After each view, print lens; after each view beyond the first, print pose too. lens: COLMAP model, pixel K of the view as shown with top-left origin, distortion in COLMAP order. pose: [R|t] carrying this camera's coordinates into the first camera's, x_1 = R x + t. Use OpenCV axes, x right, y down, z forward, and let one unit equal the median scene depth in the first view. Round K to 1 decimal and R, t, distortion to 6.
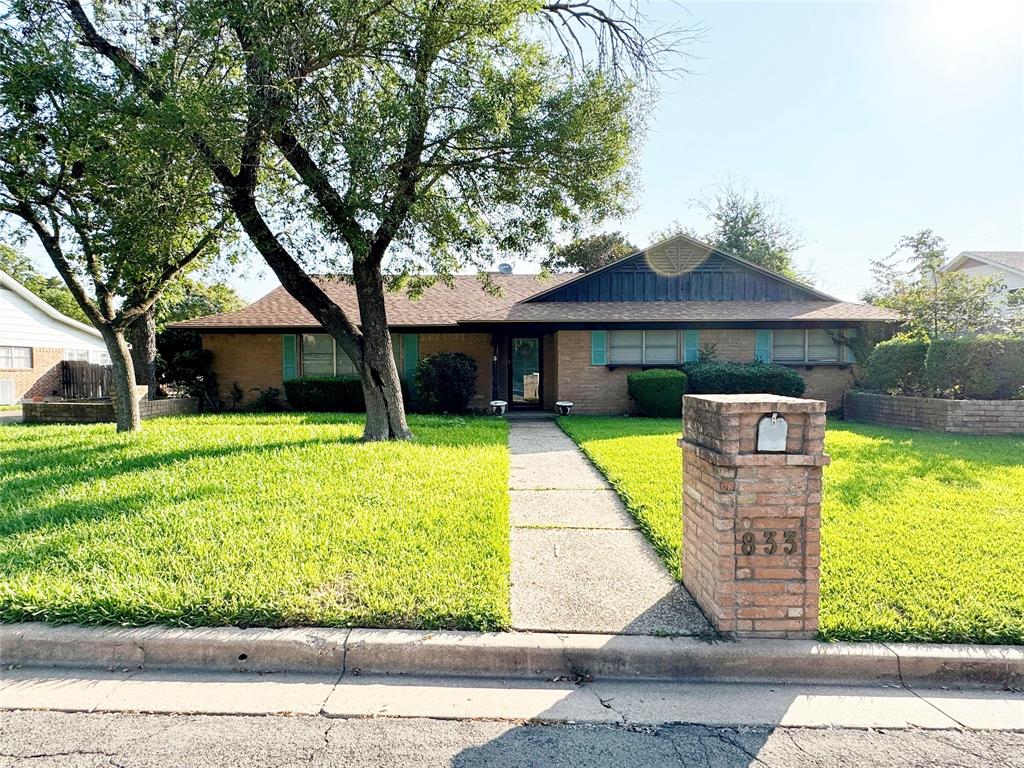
lens RADIAL K [[539.2, 0, 512.0], [0, 539.2, 384.0], [0, 0, 1]] dist [0.002806, -0.000434]
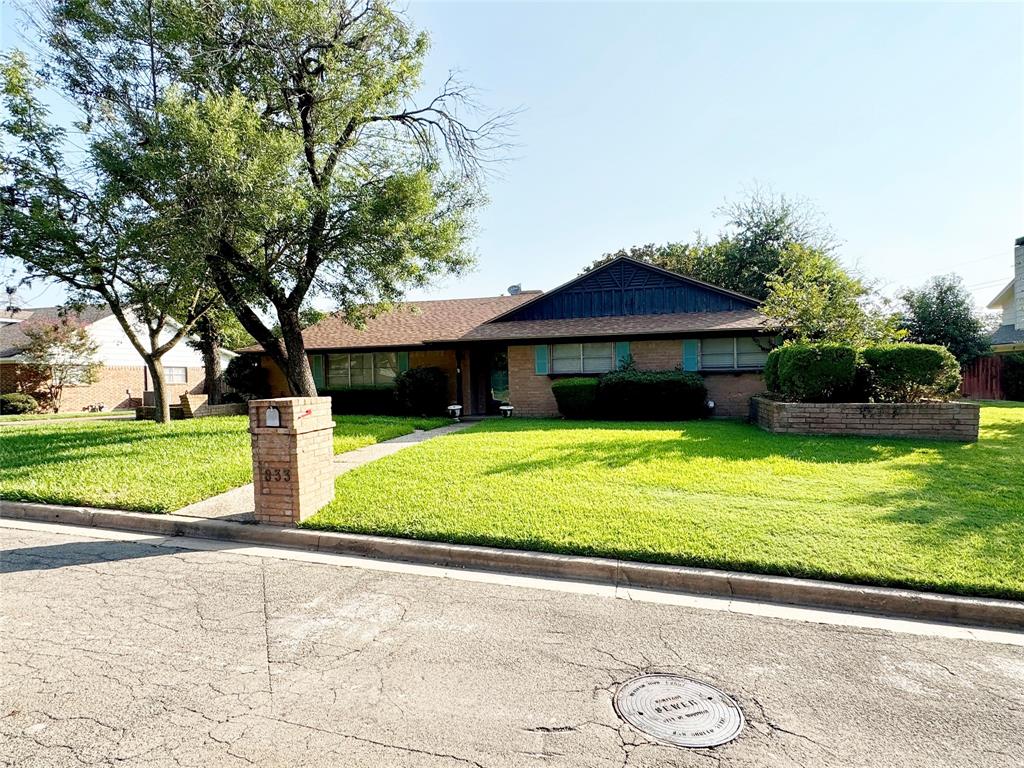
lens RADIAL K [[539.2, 0, 512.0], [0, 539.2, 384.0], [0, 0, 1]] dist [0.002806, -0.000434]
pose [[0.964103, -0.011540, -0.265277, 0.429528], [0.007733, 0.999852, -0.015393, 0.002556], [0.265415, 0.012789, 0.964049, -0.147009]]
